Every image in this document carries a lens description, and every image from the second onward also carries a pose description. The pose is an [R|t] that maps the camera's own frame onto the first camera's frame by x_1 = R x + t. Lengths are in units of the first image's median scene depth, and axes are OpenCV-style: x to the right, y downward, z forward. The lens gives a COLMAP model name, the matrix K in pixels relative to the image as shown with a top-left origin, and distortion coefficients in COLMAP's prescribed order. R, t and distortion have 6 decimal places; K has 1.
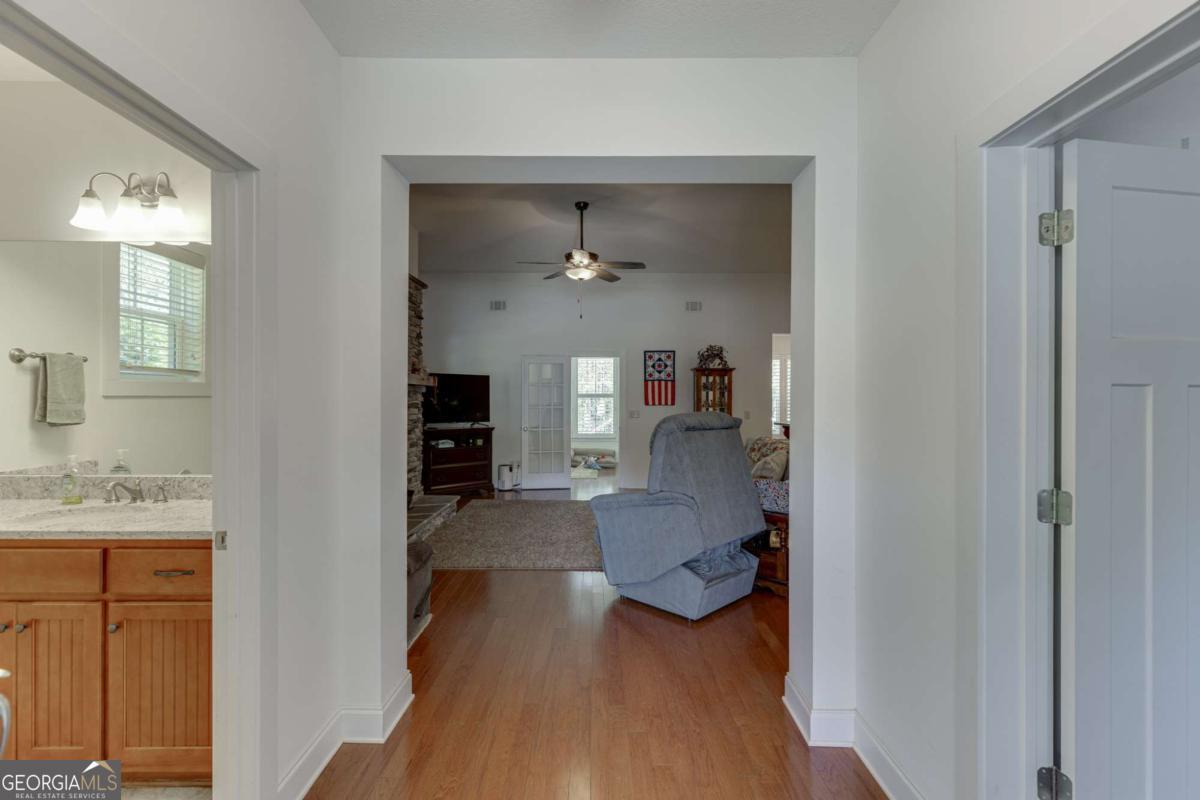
lens RADIAL K [[532.8, 0, 572.7], [0, 532.8, 396.4], [0, 0, 1]] dist [0.000934, 0.000999]
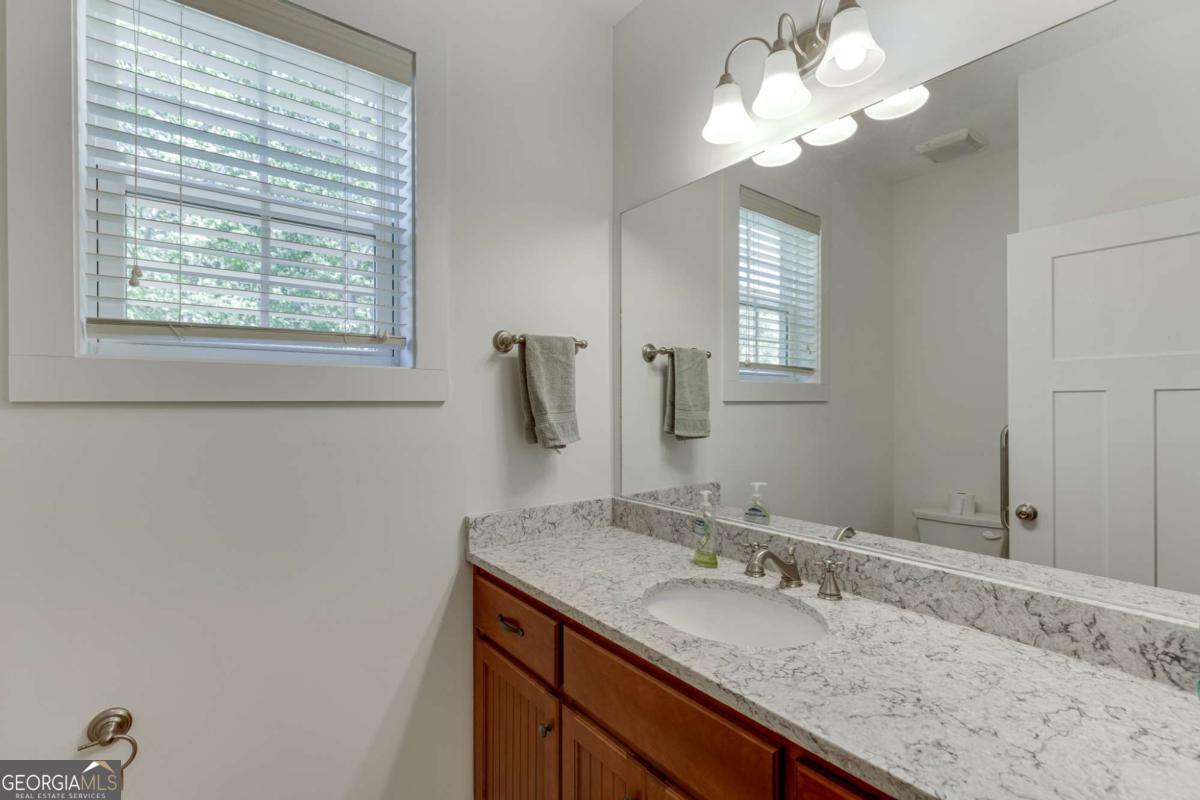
lens RADIAL K [[532.8, 0, 599.4], [0, 532.8, 401.0], [0, 0, 1]] dist [0.000934, 0.000999]
pose [[0.616581, -0.003273, -0.787285, -0.432889], [0.004586, 0.999989, -0.000566, -0.001832], [0.787278, -0.003261, 0.616589, 0.425353]]
